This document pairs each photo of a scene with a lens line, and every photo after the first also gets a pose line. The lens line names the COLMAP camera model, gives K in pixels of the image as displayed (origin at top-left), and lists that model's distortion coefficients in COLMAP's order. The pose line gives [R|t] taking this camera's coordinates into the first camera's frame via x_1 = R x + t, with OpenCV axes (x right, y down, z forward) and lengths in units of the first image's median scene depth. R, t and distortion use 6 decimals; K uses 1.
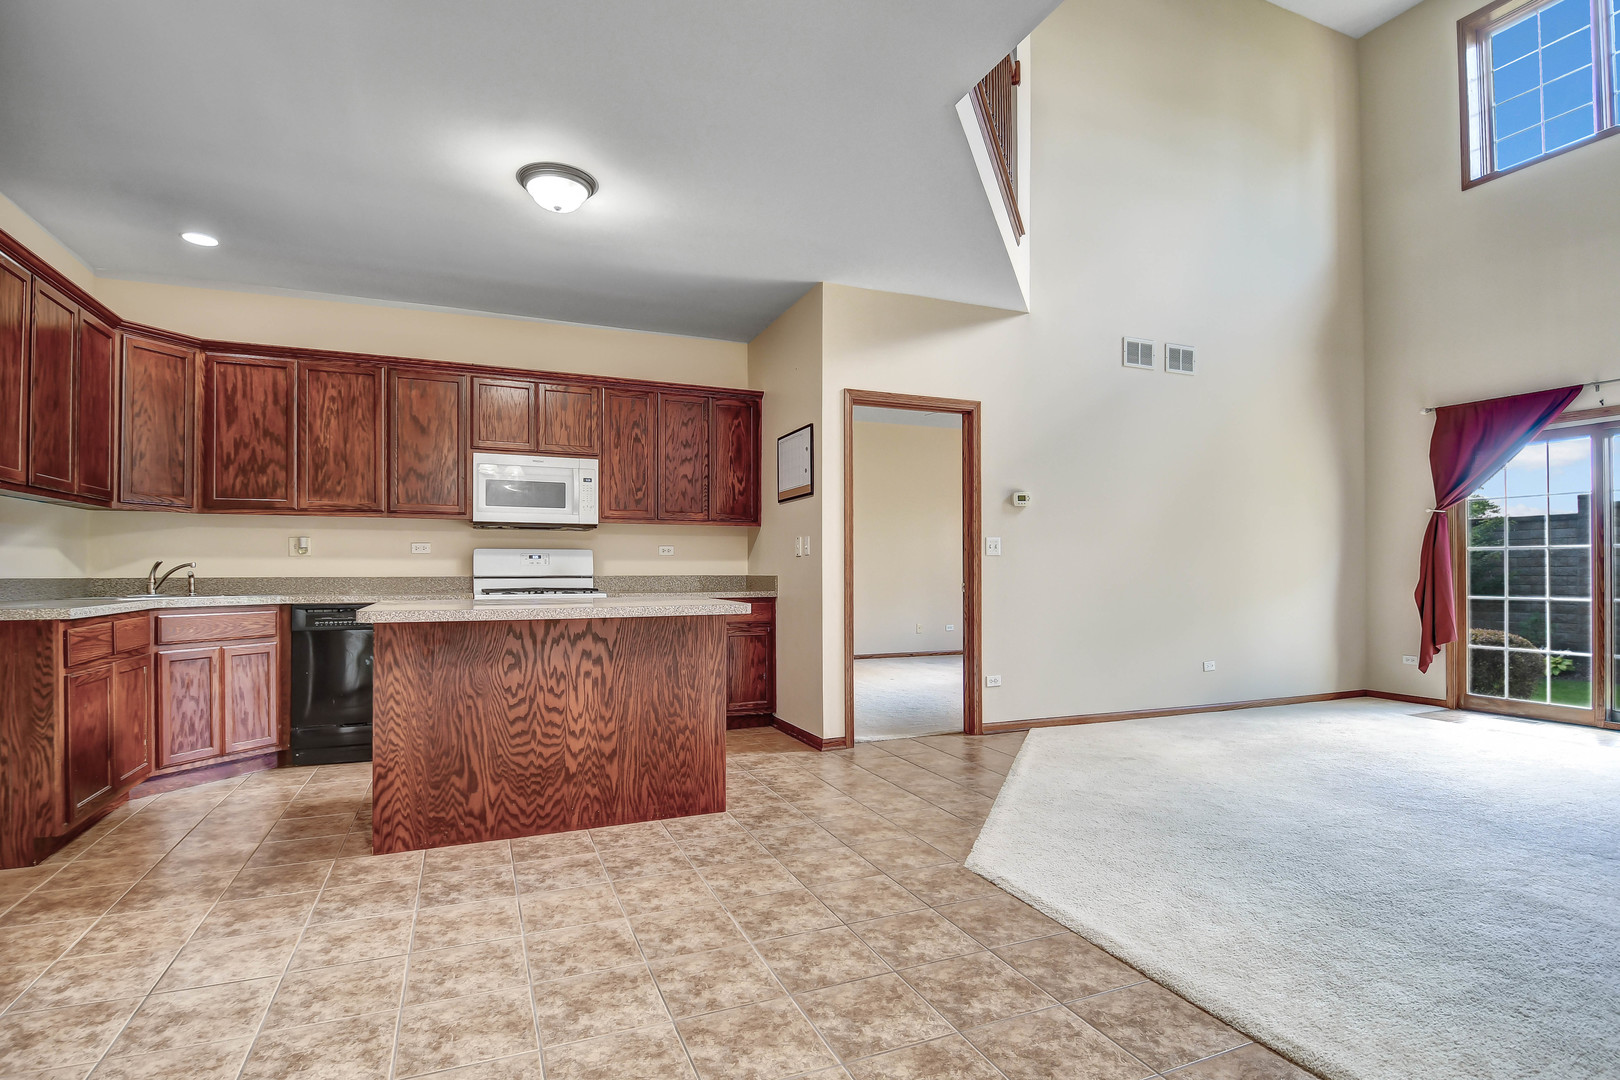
lens RADIAL K [[747.7, 0, 818.5], [0, 747.7, 580.3], [0, 0, 1]] dist [0.001486, -0.003335]
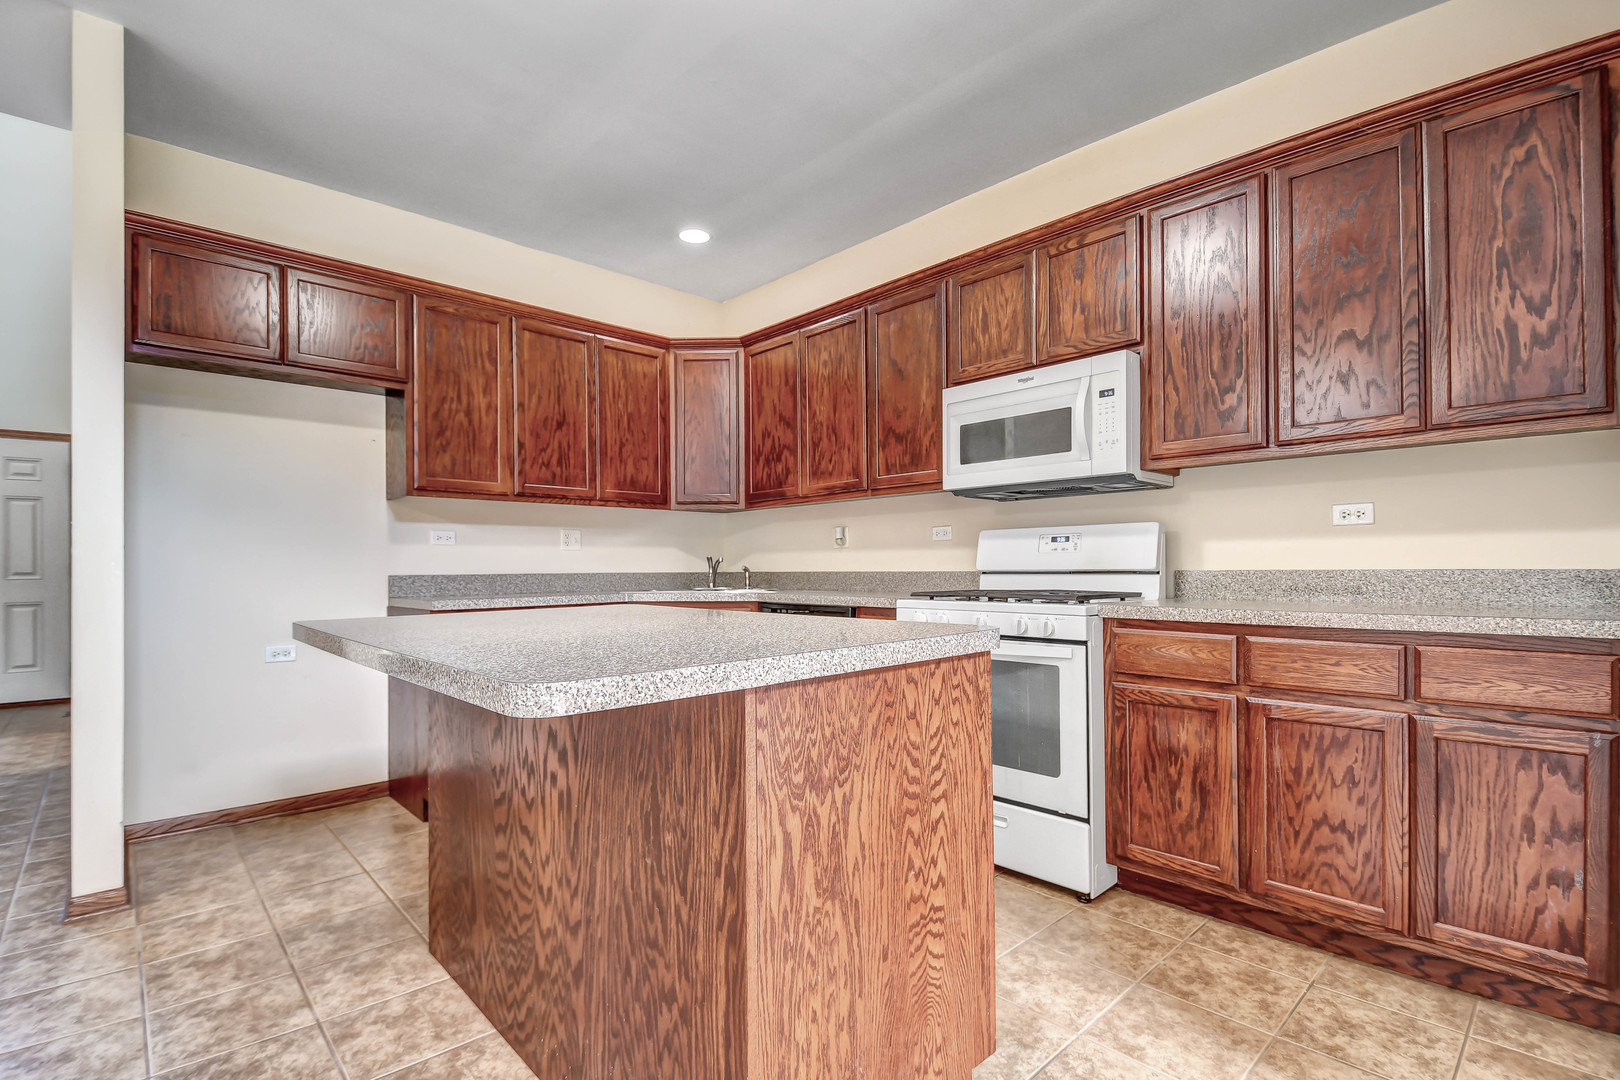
lens RADIAL K [[747.7, 0, 806.7], [0, 747.7, 556.7], [0, 0, 1]] dist [0.001486, -0.003335]
pose [[0.332118, -0.014594, -0.943125, 0.149744], [-0.003545, 0.999854, -0.016720, -0.007805], [0.943231, 0.008897, 0.332018, 0.731109]]
